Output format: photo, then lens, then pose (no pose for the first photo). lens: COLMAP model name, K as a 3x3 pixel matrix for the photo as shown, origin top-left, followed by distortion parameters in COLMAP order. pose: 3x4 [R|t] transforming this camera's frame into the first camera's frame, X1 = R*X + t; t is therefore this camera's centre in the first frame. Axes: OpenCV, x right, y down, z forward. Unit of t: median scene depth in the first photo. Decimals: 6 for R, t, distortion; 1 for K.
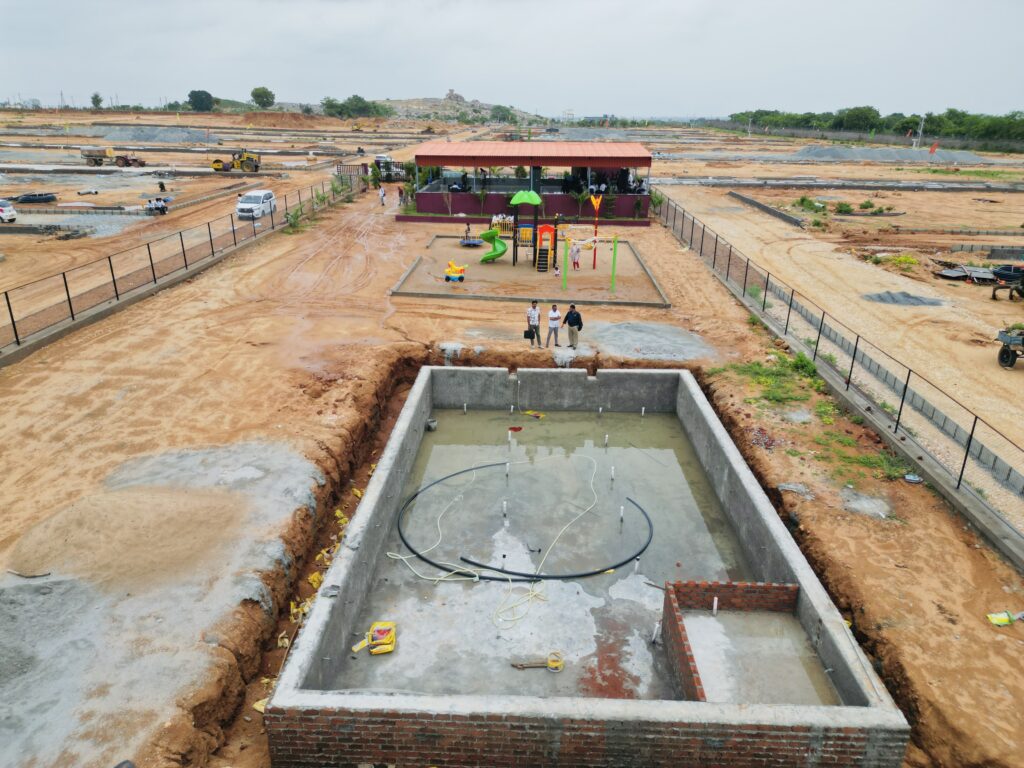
lens RADIAL K [[719.1, 0, 516.6], [0, 719.1, 382.7], [0, 0, 1]] dist [0.075565, -0.076133]
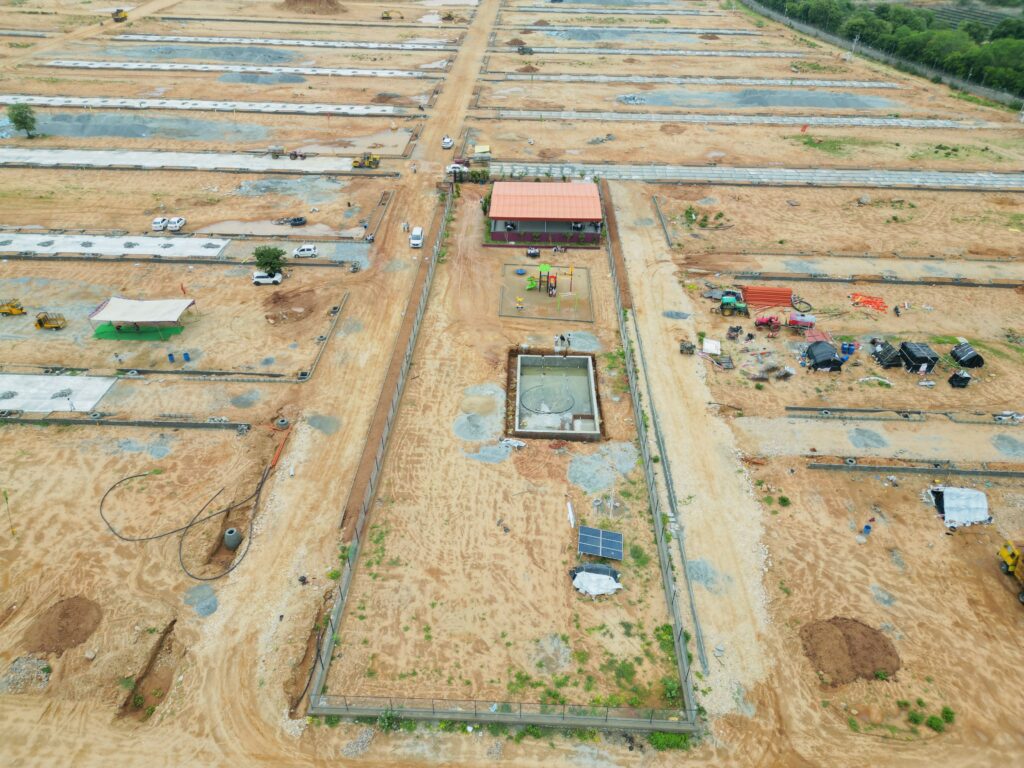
lens RADIAL K [[719.1, 0, 516.6], [0, 719.1, 382.7], [0, 0, 1]] dist [0.075565, -0.076133]
pose [[0.999999, -0.001381, -0.000714, -0.057818], [0.001517, 0.967095, 0.254410, -0.342400], [0.000339, -0.254410, 0.967096, -1.074984]]
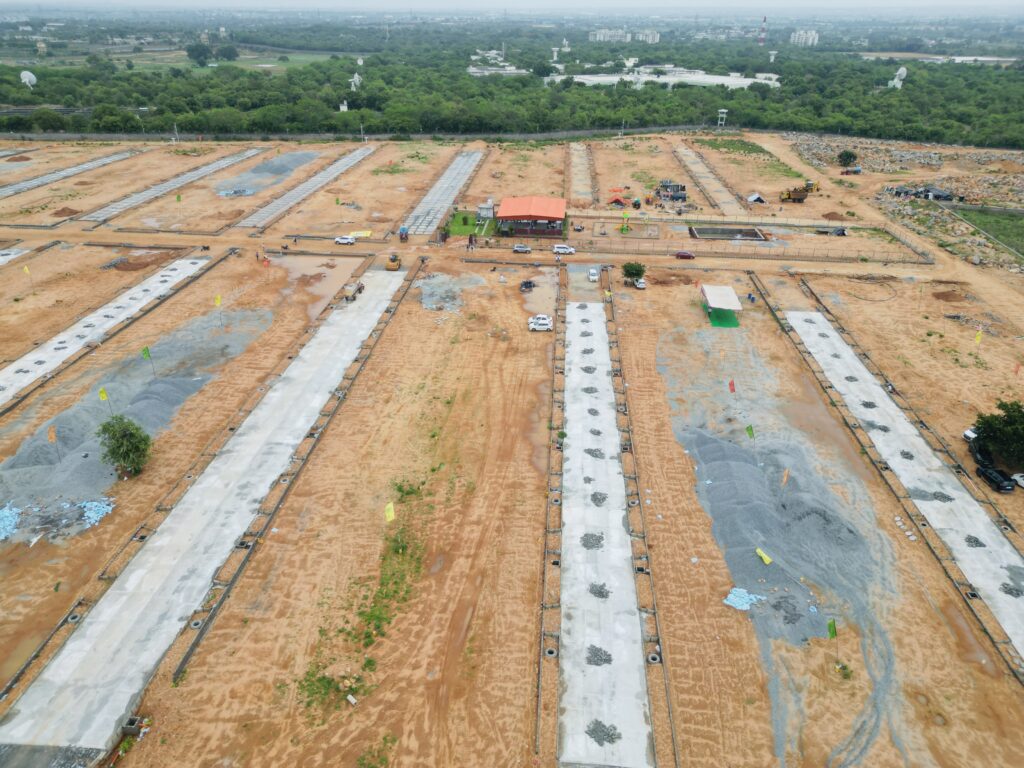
lens RADIAL K [[719.1, 0, 516.6], [0, 719.1, 382.7], [0, 0, 1]] dist [0.075565, -0.076133]
pose [[0.037242, -0.468229, 0.882822, -2.899829], [0.337650, 0.837374, 0.429880, -1.011426], [-0.940535, 0.282075, 0.189283, 0.719236]]
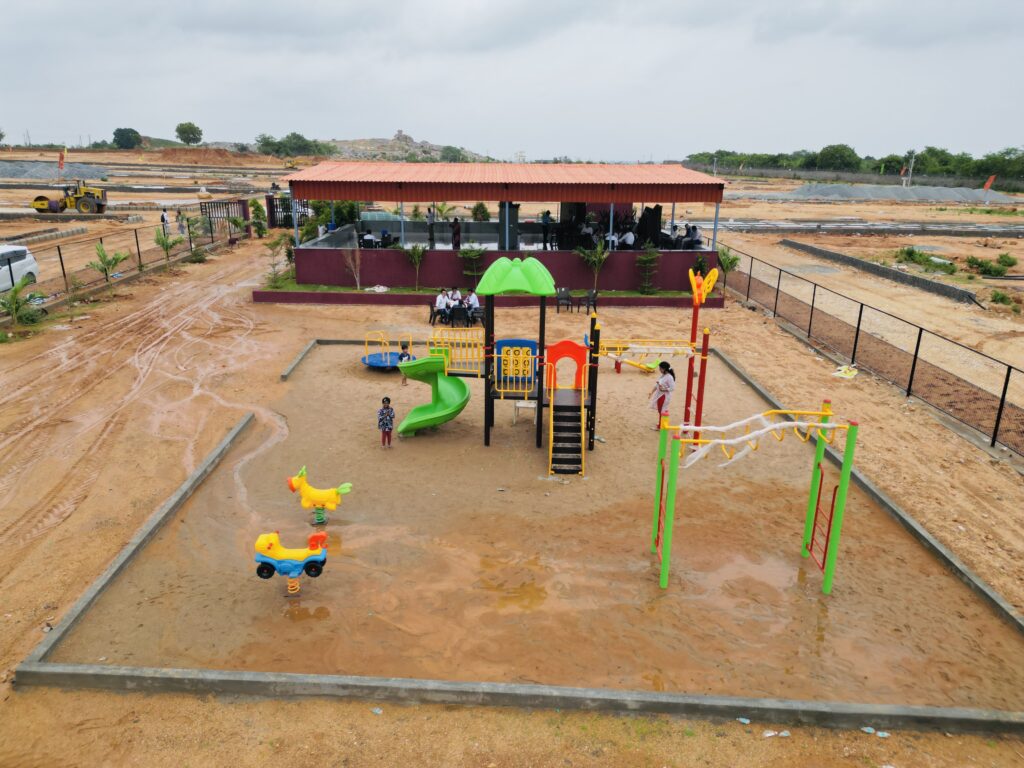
lens RADIAL K [[719.1, 0, 516.6], [0, 719.1, 382.7], [0, 0, 1]] dist [0.075565, -0.076133]
pose [[0.997862, -0.016923, 0.063130, -0.008119], [0.020285, 0.998389, -0.052997, -0.119379], [-0.062132, 0.054164, 0.996597, 0.415475]]
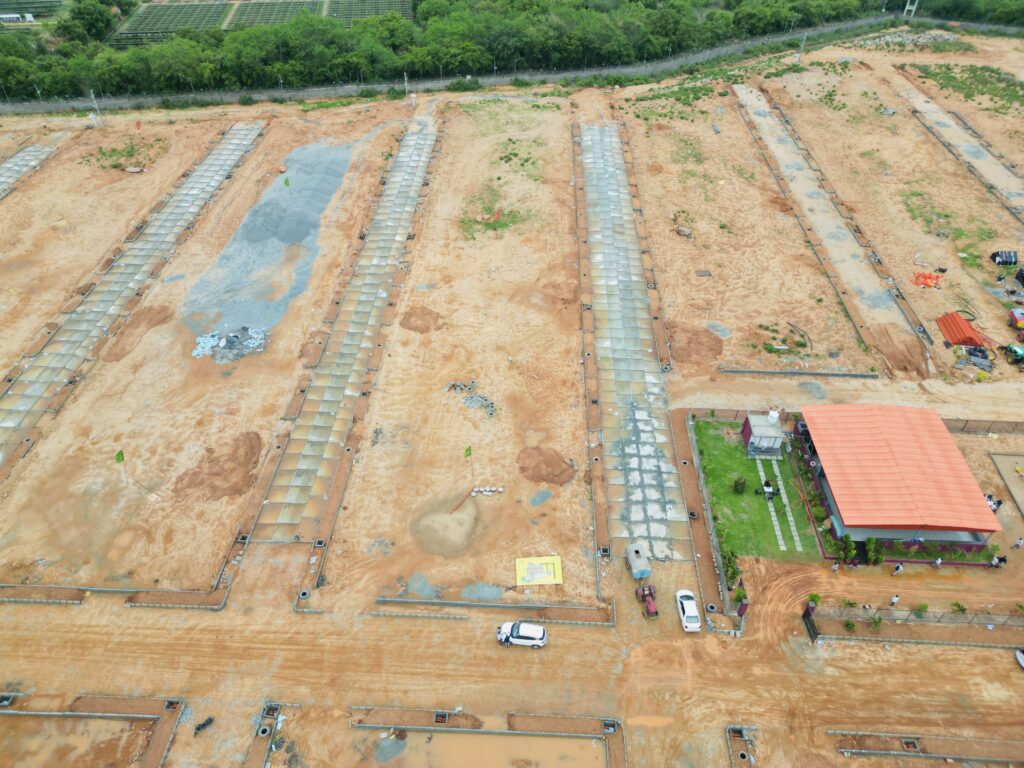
lens RADIAL K [[719.1, 0, 516.6], [0, 719.1, 382.7], [0, 0, 1]] dist [0.075565, -0.076133]
pose [[0.005677, -0.669962, 0.742374, -0.893866], [0.338582, 0.699824, 0.628974, -1.522191], [-0.940920, 0.247784, 0.230810, 1.322079]]
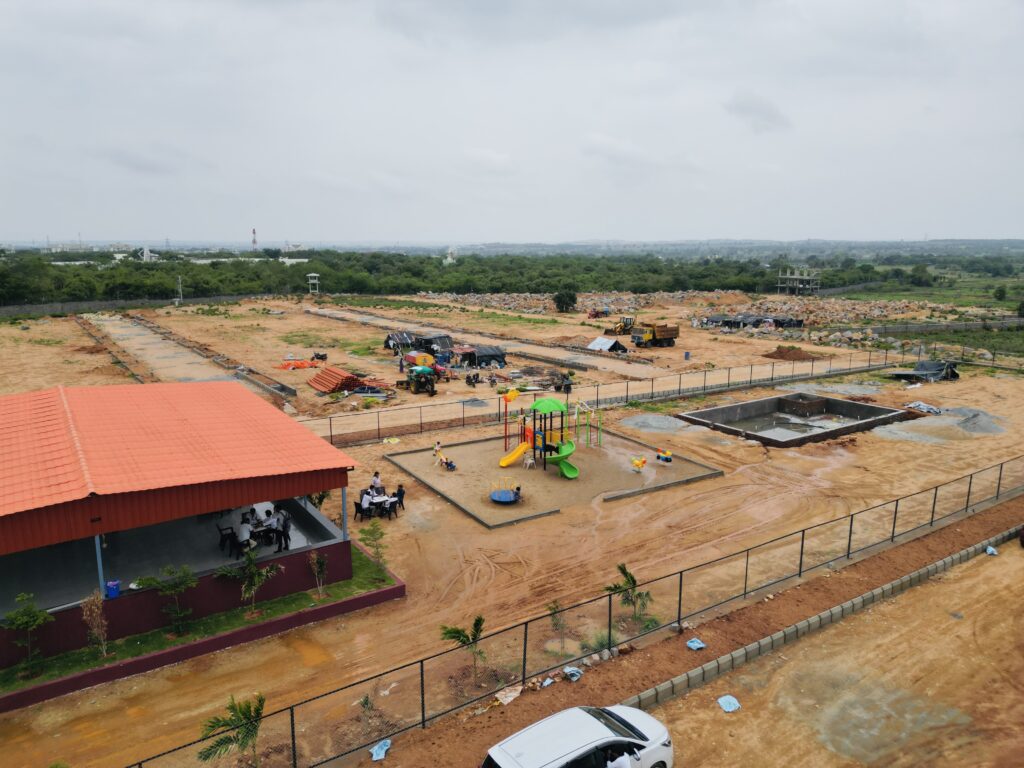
lens RADIAL K [[719.1, 0, 516.6], [0, 719.1, 382.7], [0, 0, 1]] dist [0.075565, -0.076133]
pose [[-0.590941, -0.163722, 0.789926, -0.505446], [0.272330, 0.881222, 0.386373, -0.458496], [-0.759358, 0.443444, -0.476164, 1.002613]]
